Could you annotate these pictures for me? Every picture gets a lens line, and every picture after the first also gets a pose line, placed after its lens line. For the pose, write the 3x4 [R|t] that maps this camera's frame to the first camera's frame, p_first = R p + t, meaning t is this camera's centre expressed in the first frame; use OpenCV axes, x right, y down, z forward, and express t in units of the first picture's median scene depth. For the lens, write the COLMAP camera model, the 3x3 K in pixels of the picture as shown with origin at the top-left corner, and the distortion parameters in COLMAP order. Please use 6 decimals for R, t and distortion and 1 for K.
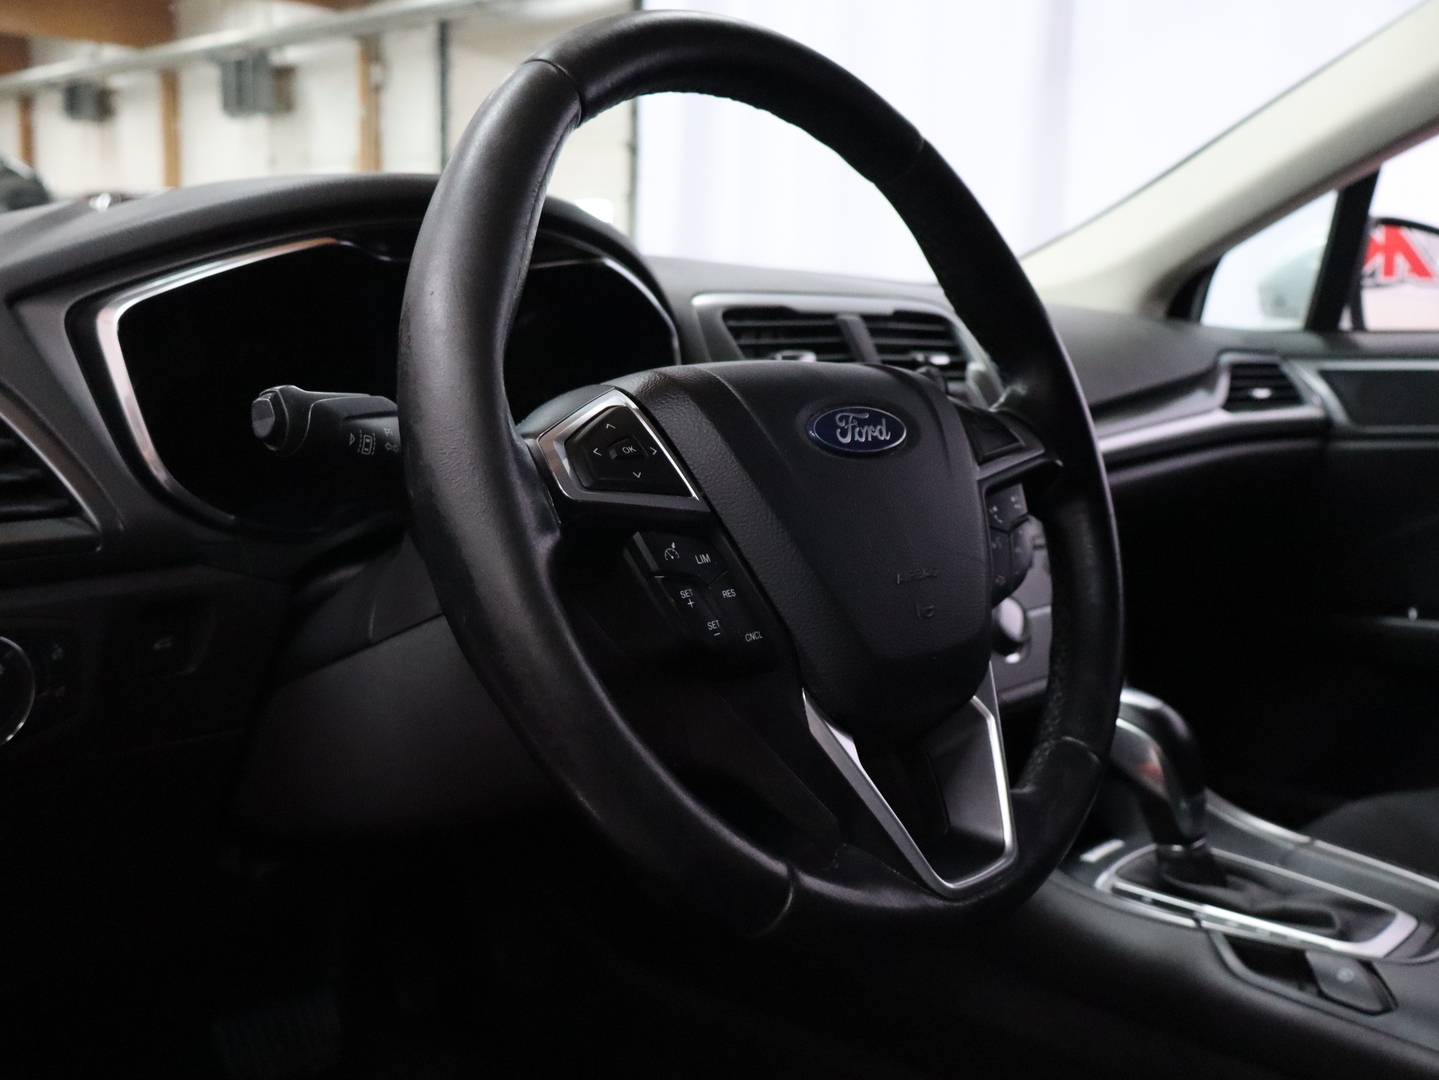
lens RADIAL K [[1355.5, 0, 715.1], [0, 1355.5, 535.0], [0, 0, 1]] dist [-0.009853, 0.000000]
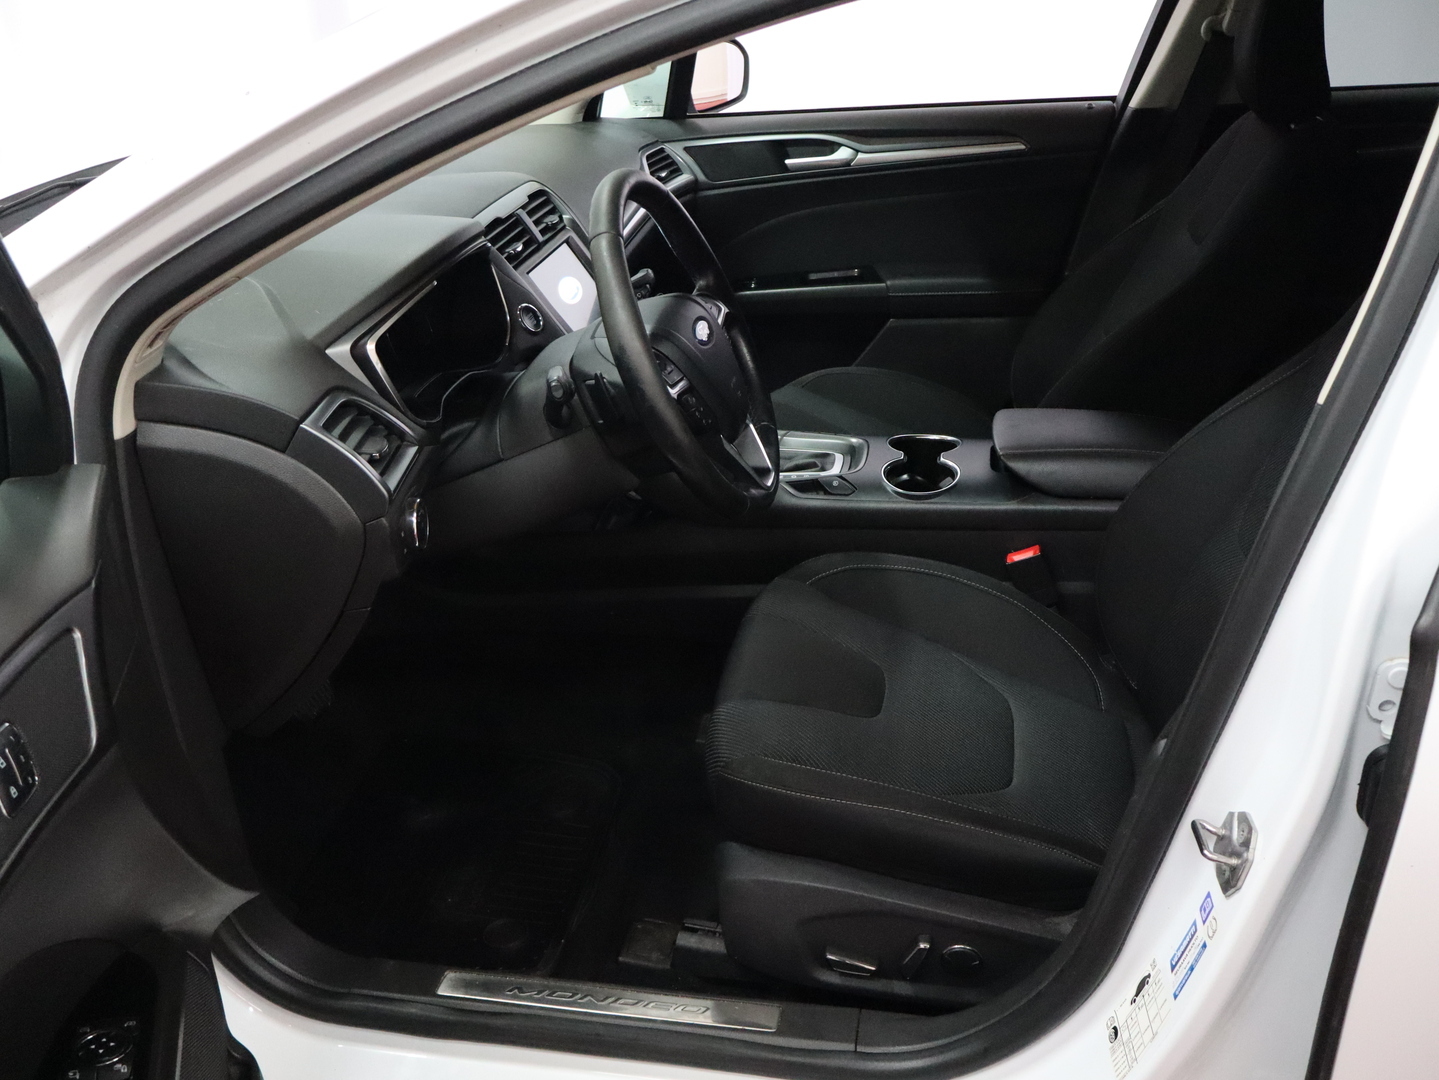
lens RADIAL K [[1355.5, 0, 720.6], [0, 1355.5, 542.9], [0, 0, 1]] dist [-0.009853, 0.000000]
pose [[0.815365, -0.299221, 0.495628, -0.862466], [0.146461, 0.934845, 0.323440, -0.360987], [-0.560116, -0.191131, 0.806064, -0.801010]]
